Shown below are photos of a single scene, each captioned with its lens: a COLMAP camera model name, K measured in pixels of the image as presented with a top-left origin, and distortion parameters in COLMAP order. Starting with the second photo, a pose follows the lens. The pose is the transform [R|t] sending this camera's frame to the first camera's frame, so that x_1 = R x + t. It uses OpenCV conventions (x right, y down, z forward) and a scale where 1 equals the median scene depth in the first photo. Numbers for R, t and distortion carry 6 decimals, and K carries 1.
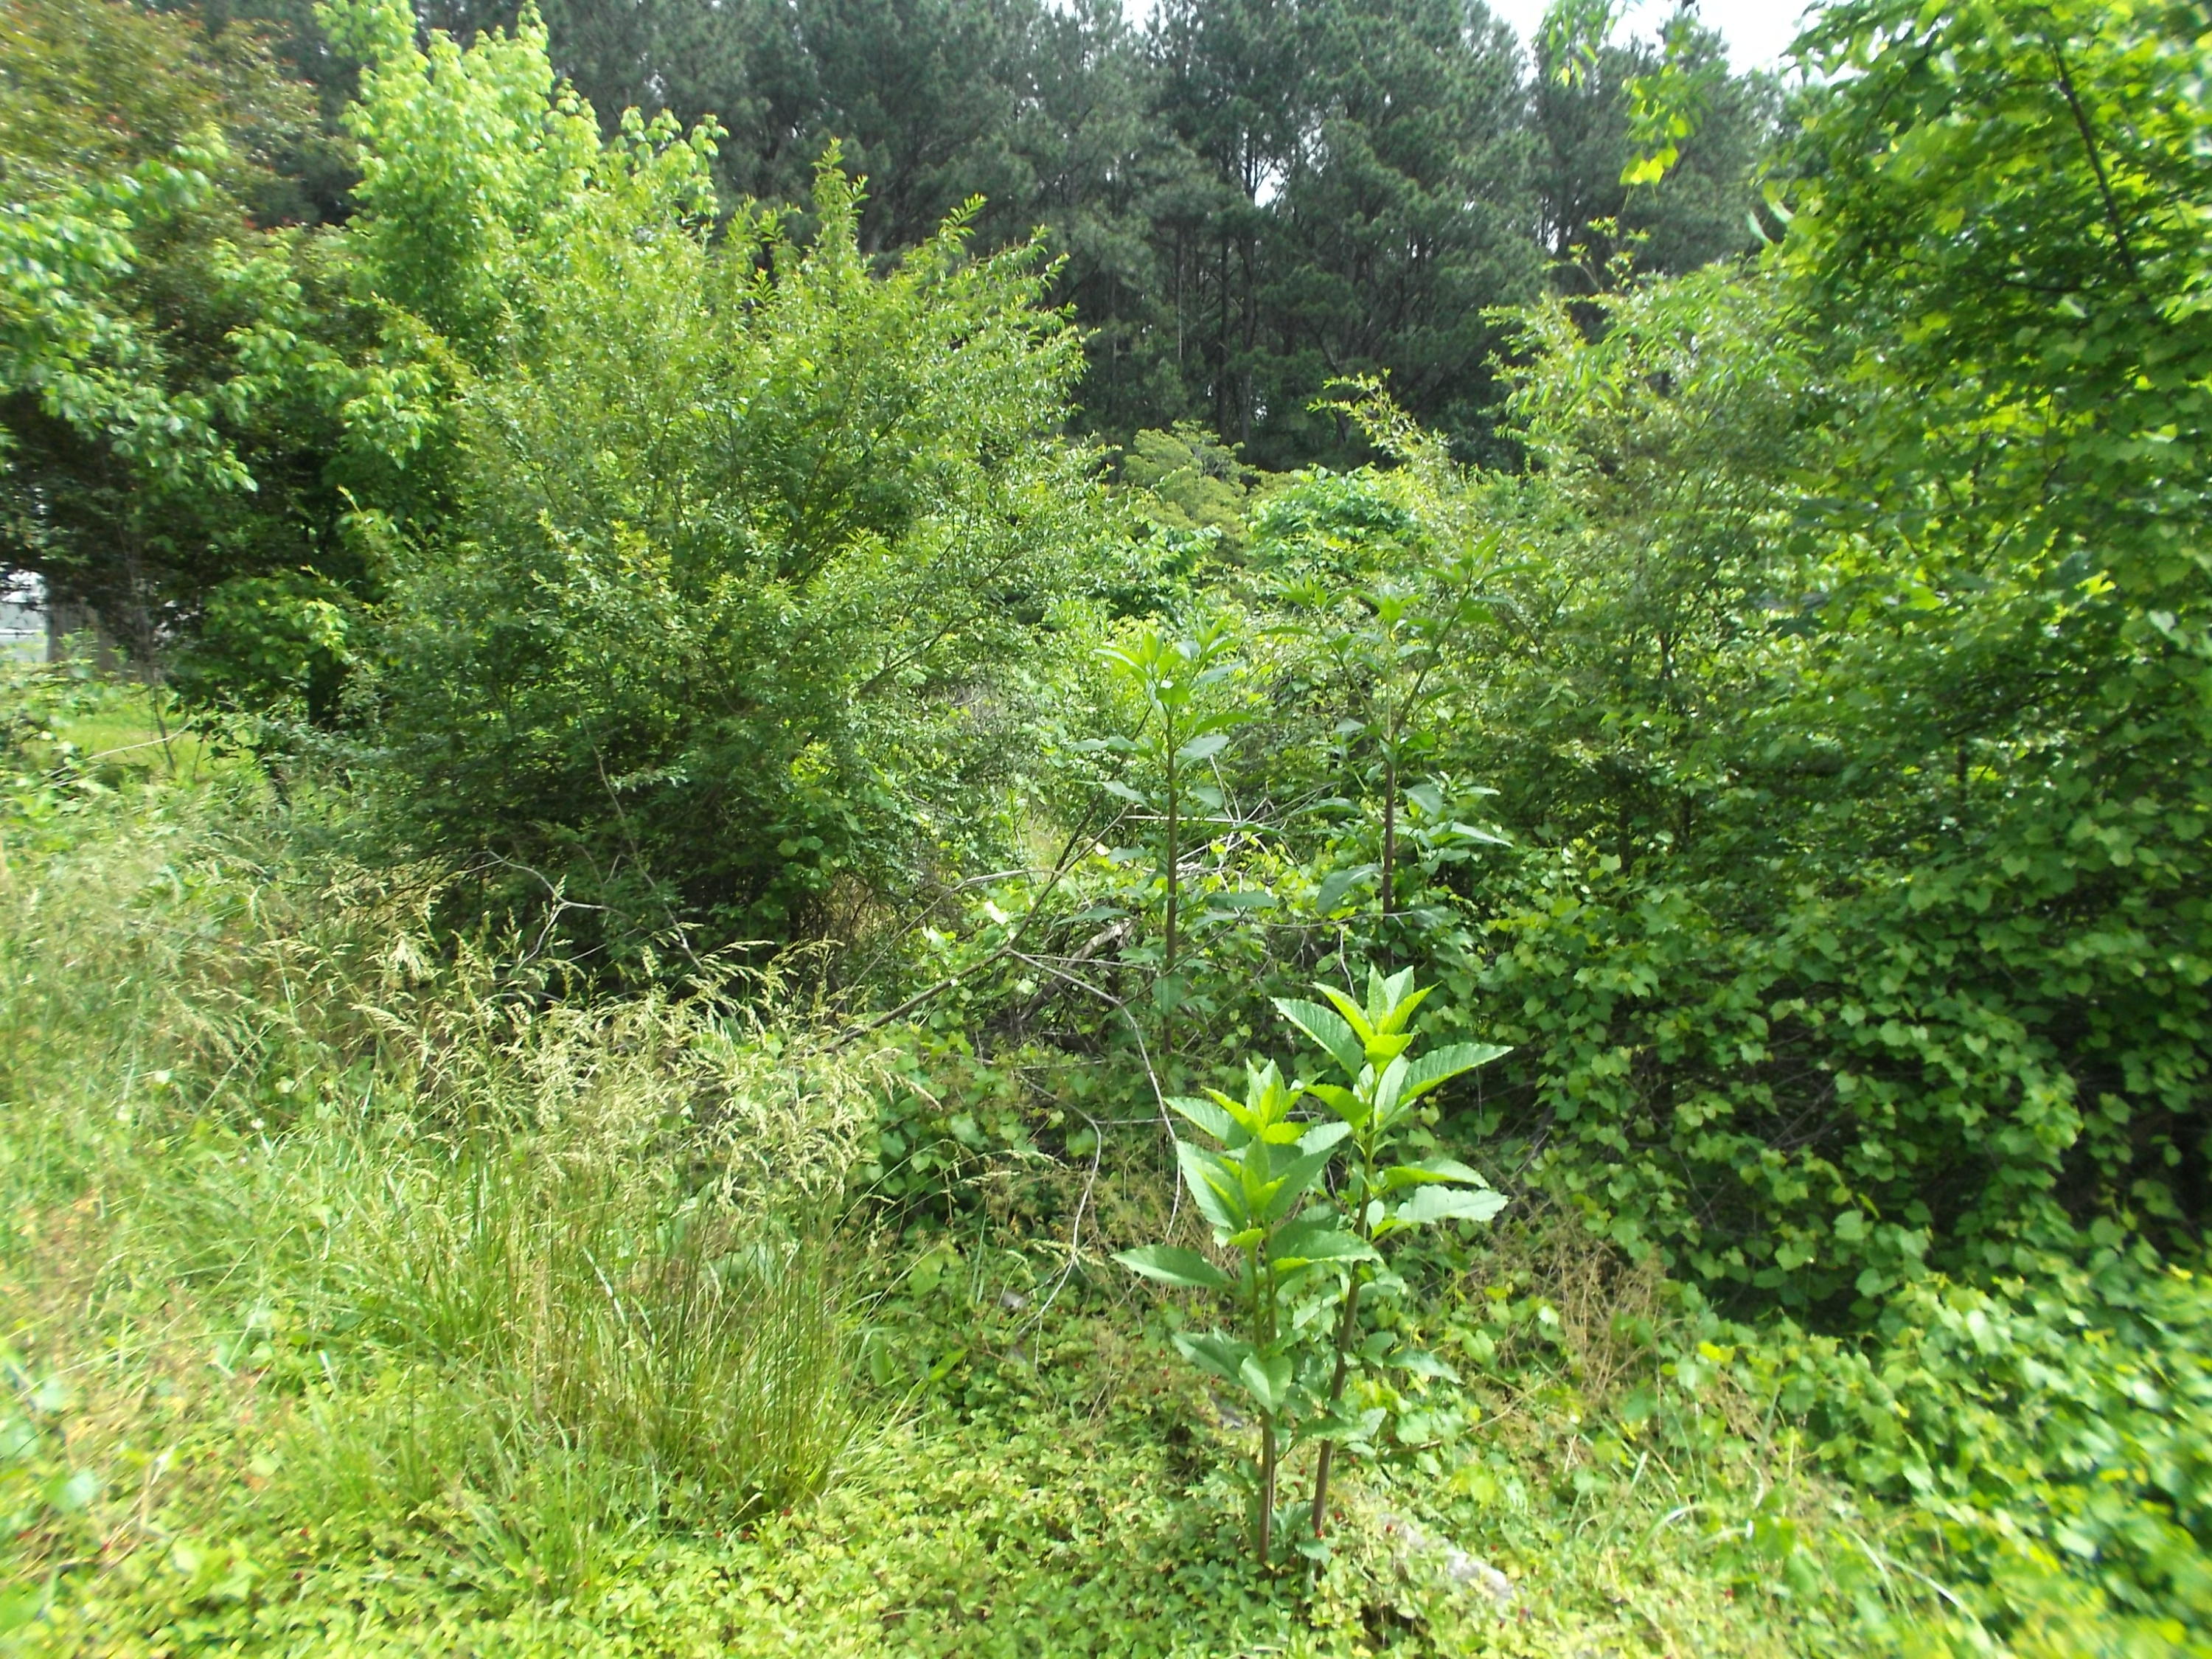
lens RADIAL K [[1788.0, 0, 1114.1], [0, 1788.0, 788.8], [0, 0, 1]] dist [0.024791, -0.001241]
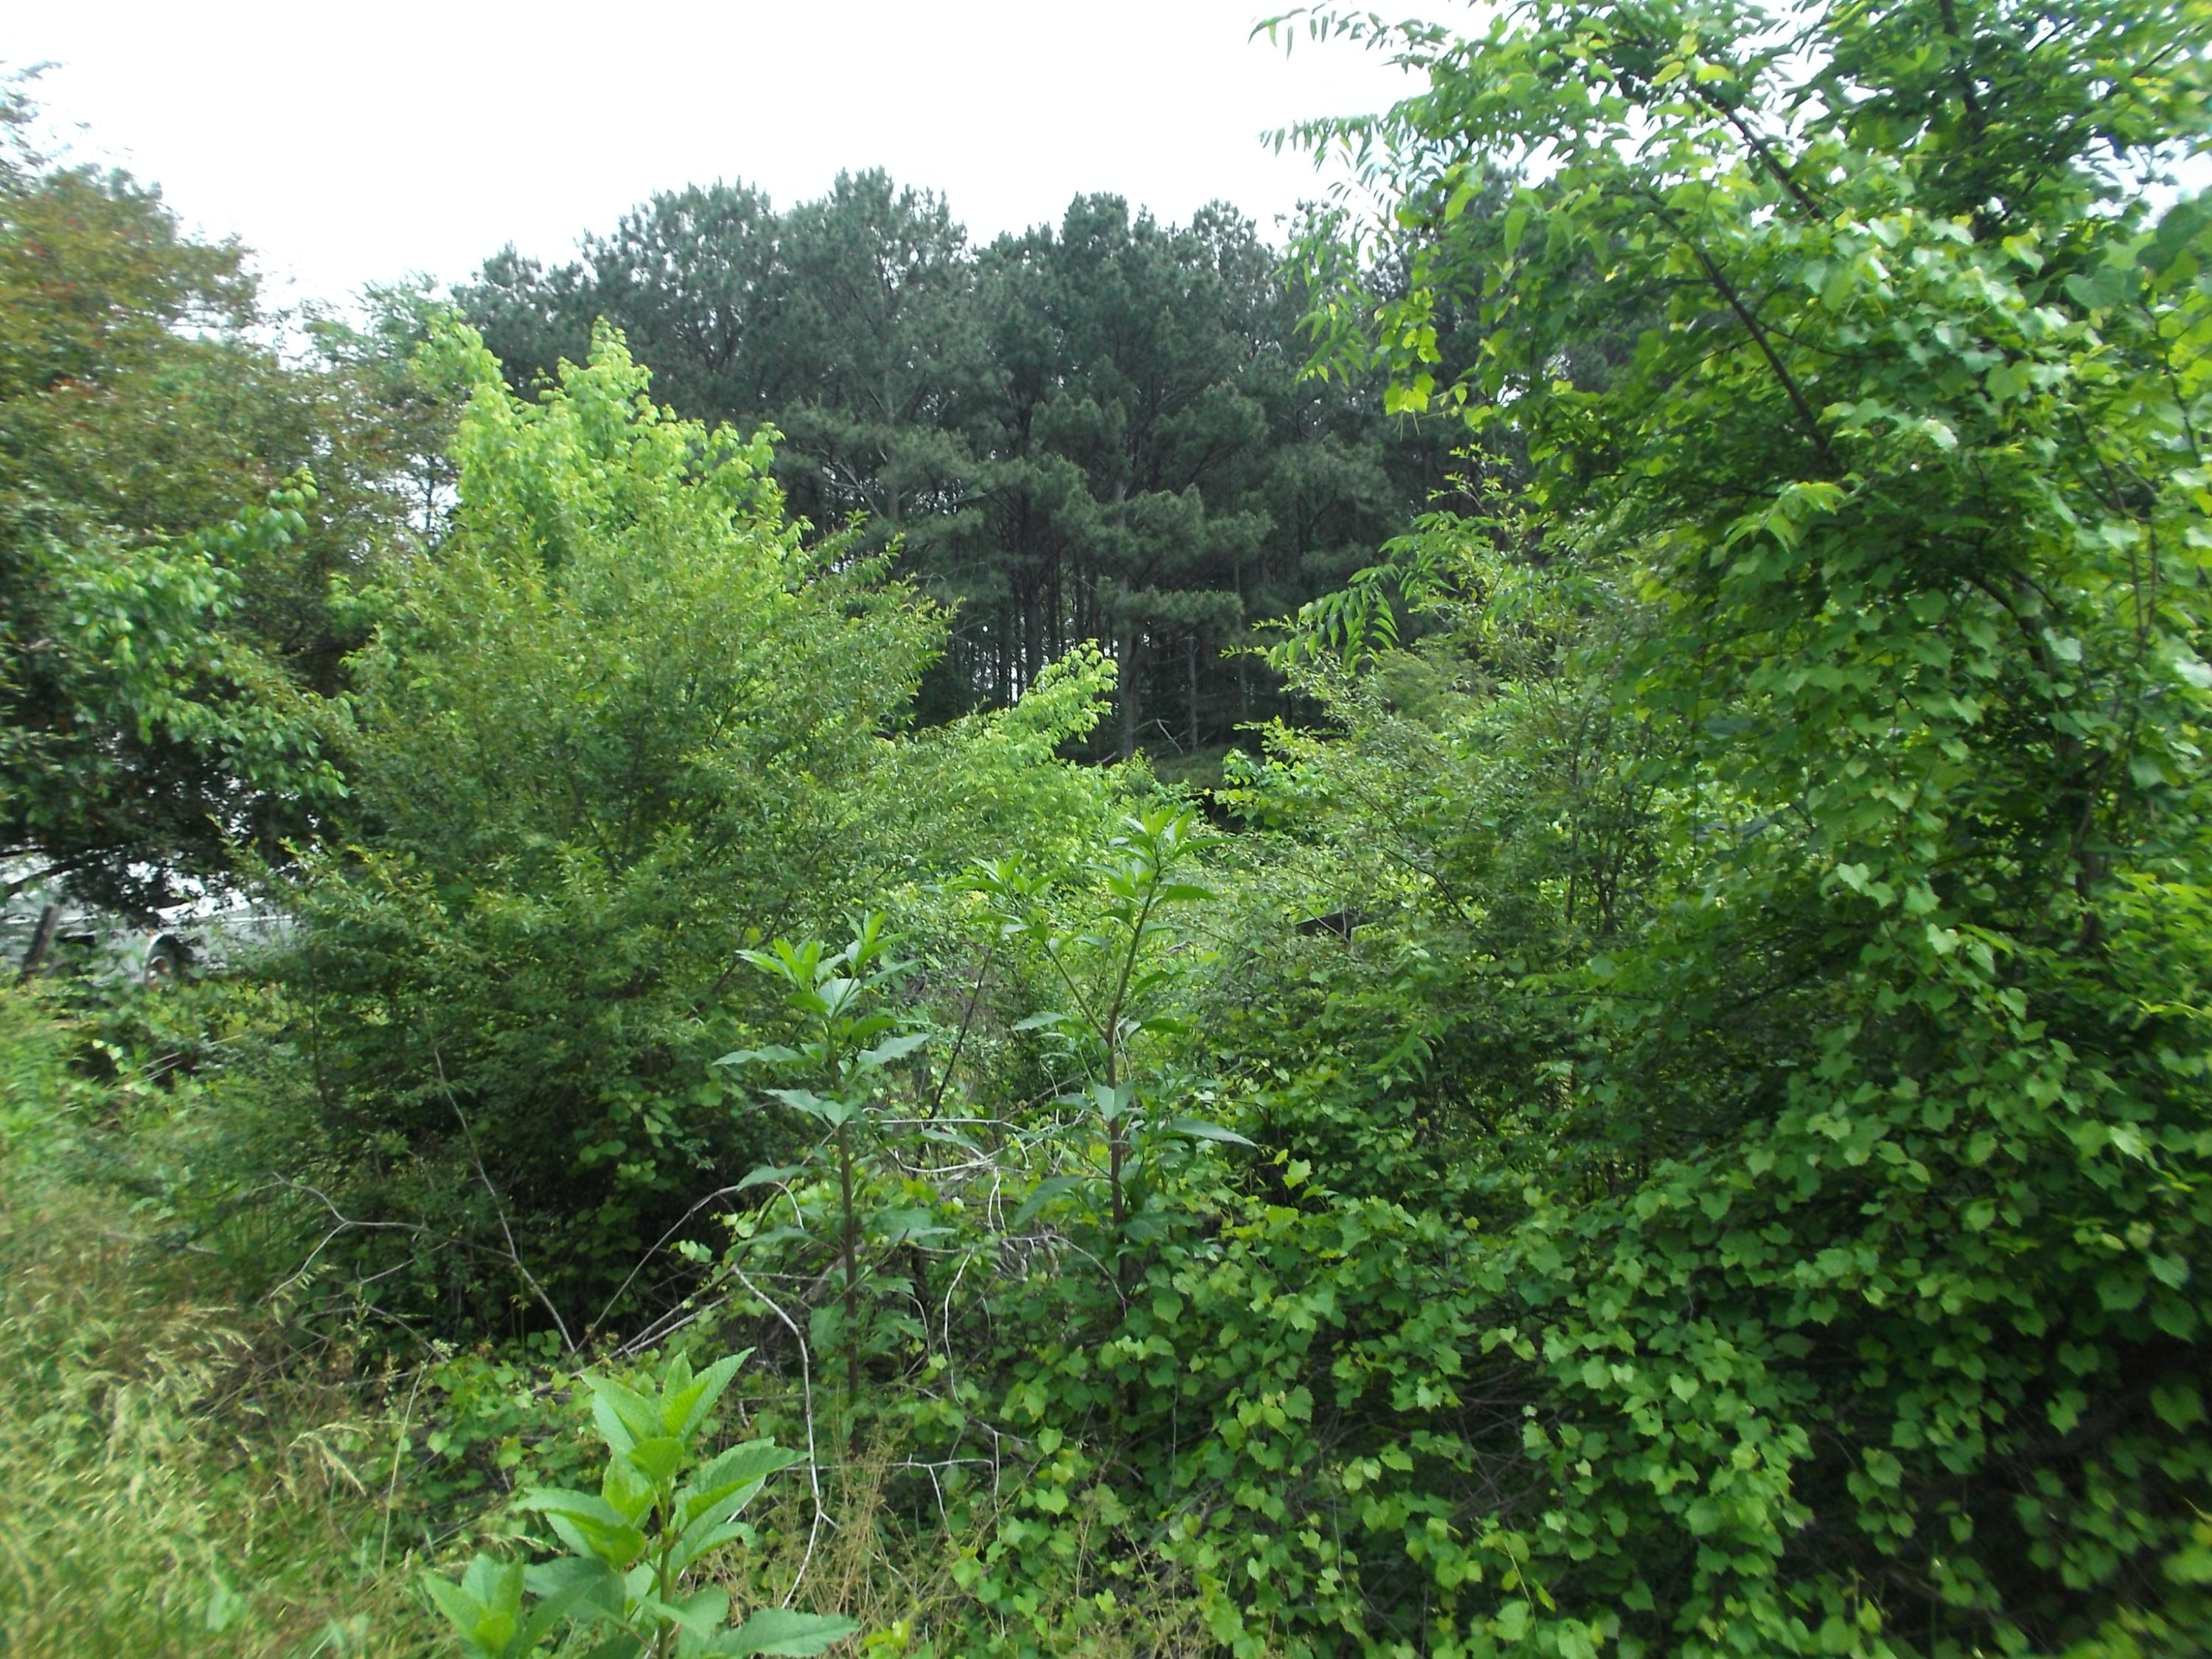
lens RADIAL K [[1788.0, 0, 1114.1], [0, 1788.0, 788.8], [0, 0, 1]] dist [0.024791, -0.001241]
pose [[0.982005, -0.062092, -0.178354, 0.376801], [0.039709, 0.991180, -0.126434, -0.038307], [0.184632, 0.117076, 0.975809, 0.101368]]
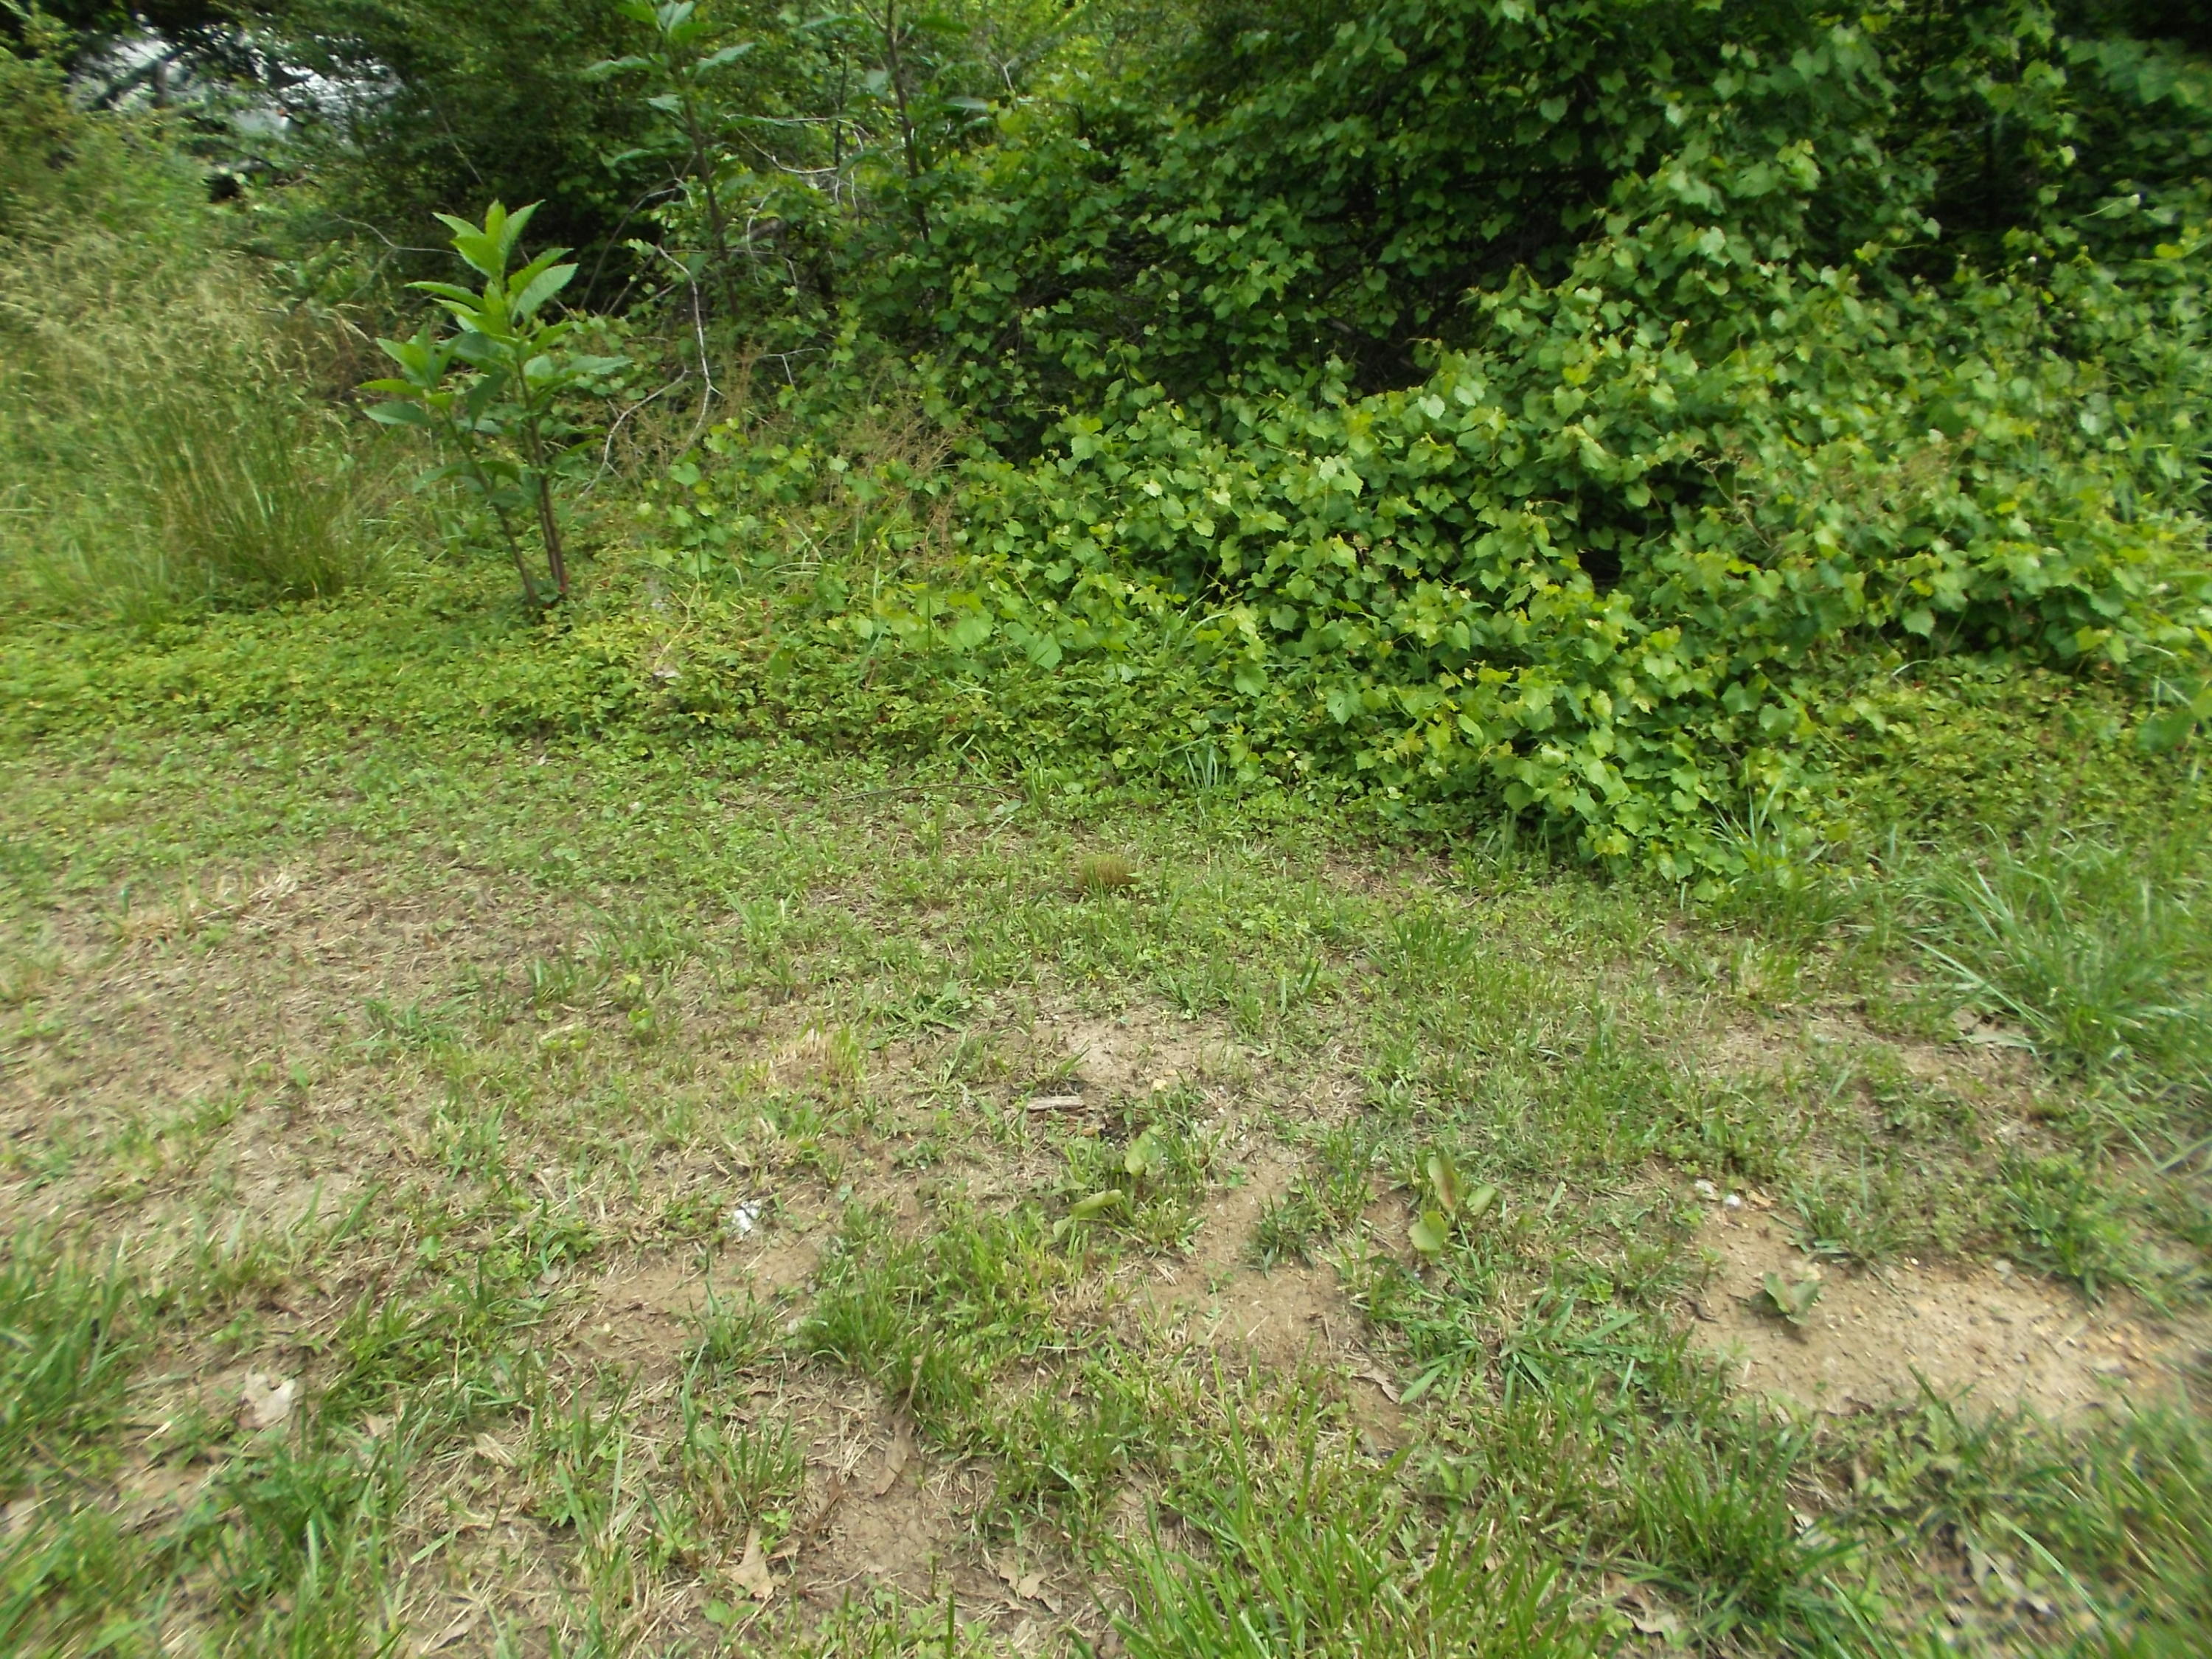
lens RADIAL K [[1788.0, 0, 1114.1], [0, 1788.0, 788.8], [0, 0, 1]] dist [0.024791, -0.001241]
pose [[0.953497, -0.011297, -0.301192, 0.741621], [0.109671, 0.943801, 0.311790, 0.106997], [0.280743, -0.330322, 0.901150, -0.223392]]
